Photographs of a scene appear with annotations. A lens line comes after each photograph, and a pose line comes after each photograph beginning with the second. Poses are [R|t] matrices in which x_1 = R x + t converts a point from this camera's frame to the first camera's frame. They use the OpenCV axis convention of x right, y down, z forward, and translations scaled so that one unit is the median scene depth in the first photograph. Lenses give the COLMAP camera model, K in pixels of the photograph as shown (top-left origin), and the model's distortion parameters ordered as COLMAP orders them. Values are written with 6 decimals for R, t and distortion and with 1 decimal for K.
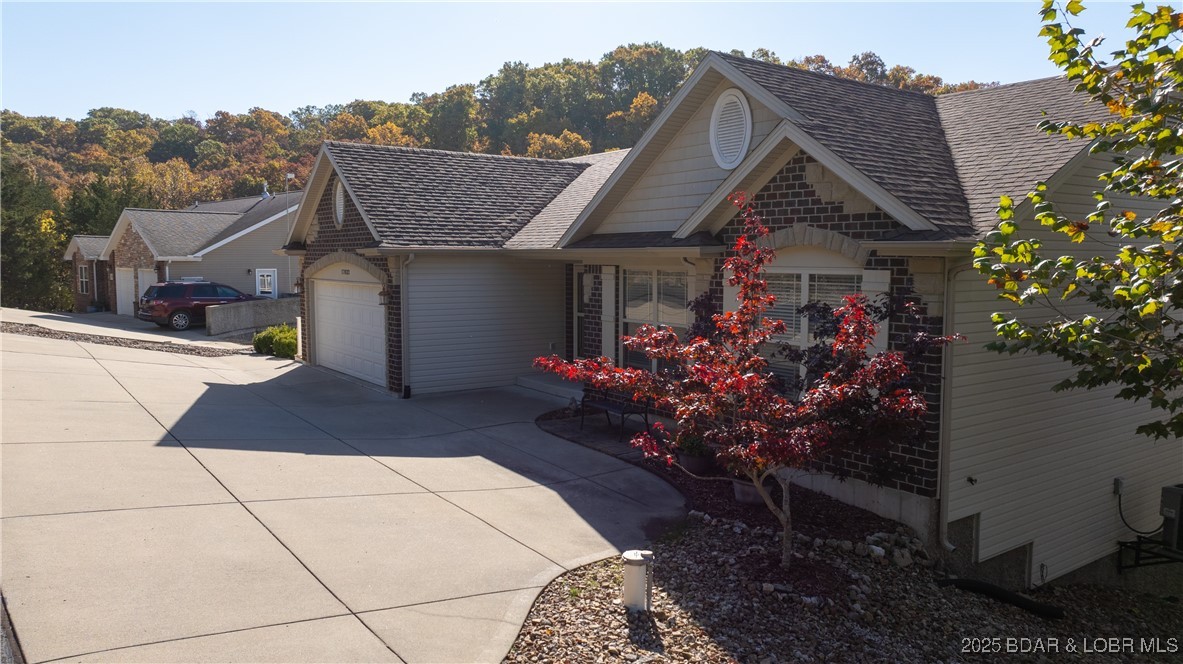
lens RADIAL K [[833.9, 0, 597.3], [0, 833.9, 329.5], [0, 0, 1]] dist [-0.026529, 0.025873]
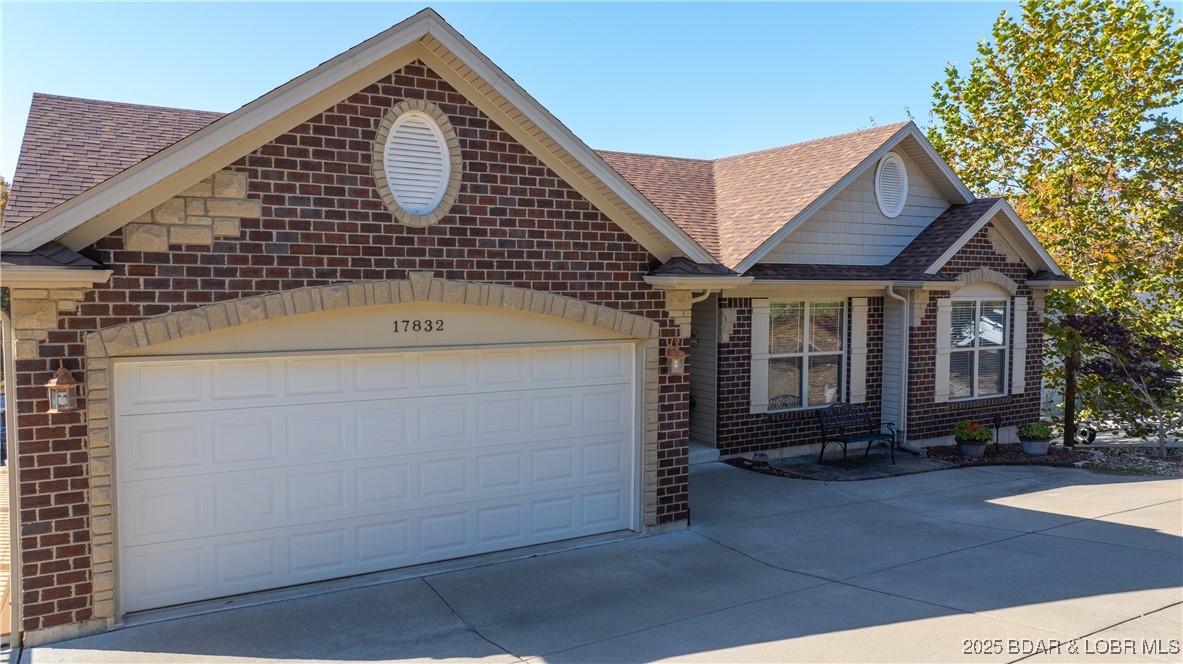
lens RADIAL K [[833.9, 0, 597.3], [0, 833.9, 329.5], [0, 0, 1]] dist [-0.026529, 0.025873]
pose [[0.073471, -0.057258, 0.995652, -1.103330], [0.079094, 0.995540, 0.051415, -0.126673], [-0.994156, 0.074973, 0.077672, 1.361551]]
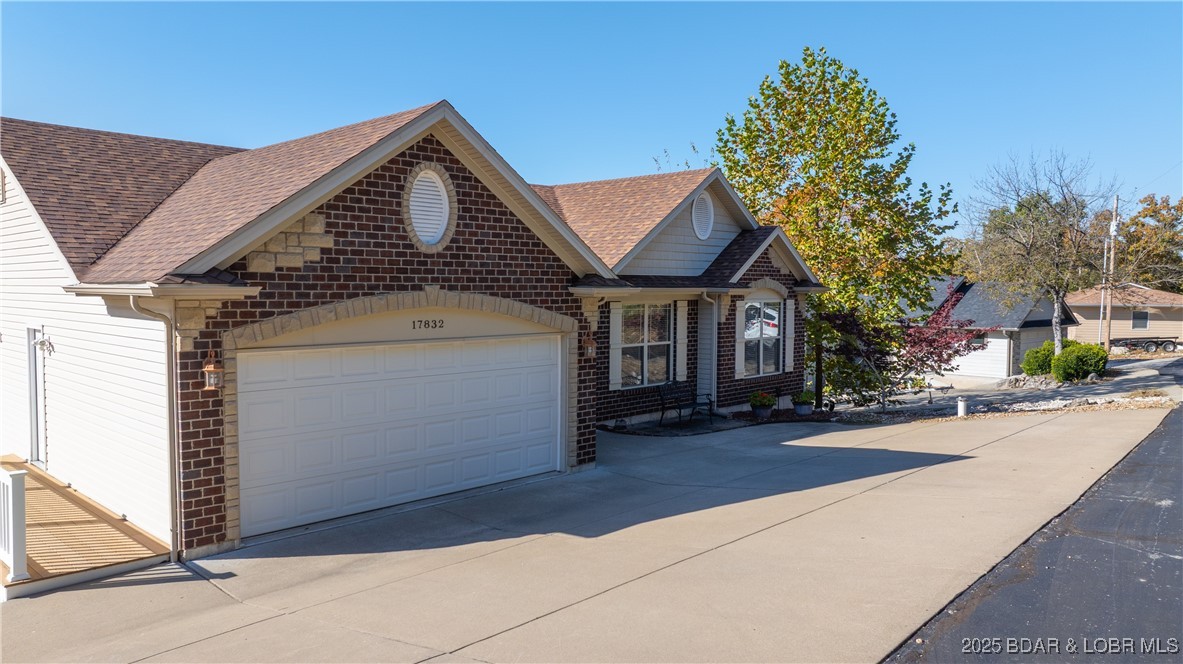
lens RADIAL K [[833.9, 0, 597.3], [0, 833.9, 329.5], [0, 0, 1]] dist [-0.026529, 0.025873]
pose [[-0.210641, -0.054692, 0.976032, -1.392918], [0.077032, 0.994400, 0.072346, -0.153415], [-0.974524, 0.090424, -0.205249, 1.564305]]
